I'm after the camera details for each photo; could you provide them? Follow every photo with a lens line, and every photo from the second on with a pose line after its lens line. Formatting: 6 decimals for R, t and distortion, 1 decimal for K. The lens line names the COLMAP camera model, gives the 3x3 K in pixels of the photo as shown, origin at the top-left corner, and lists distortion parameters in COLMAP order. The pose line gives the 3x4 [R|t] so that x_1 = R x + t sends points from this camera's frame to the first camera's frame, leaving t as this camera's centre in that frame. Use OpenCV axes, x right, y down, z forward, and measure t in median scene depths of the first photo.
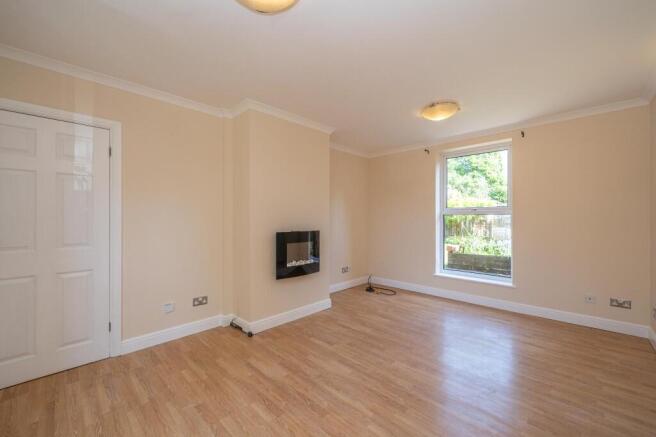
lens RADIAL K [[273.0, 0, 323.5], [0, 273.0, 215.4], [0, 0, 1]] dist [0.001615, -0.000025]
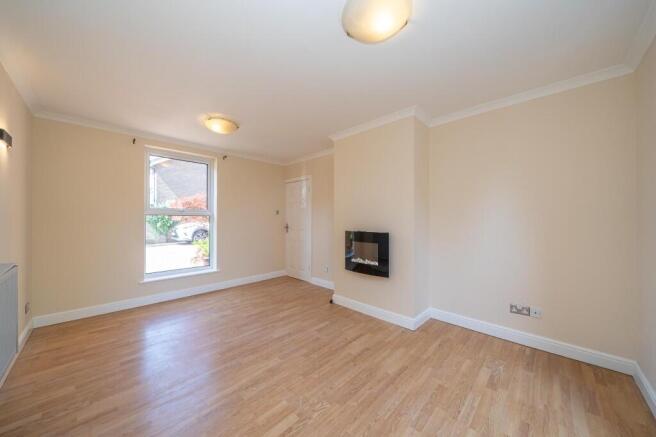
lens RADIAL K [[241.7, 0, 328.0], [0, 241.7, 218.5], [0, 0, 1]] dist [-0.001779, -0.000111]
pose [[-0.033116, -0.005056, -0.999439, 0.921574], [0.012934, 0.999901, -0.005487, 0.011648], [0.999368, -0.013109, -0.033047, 0.963534]]
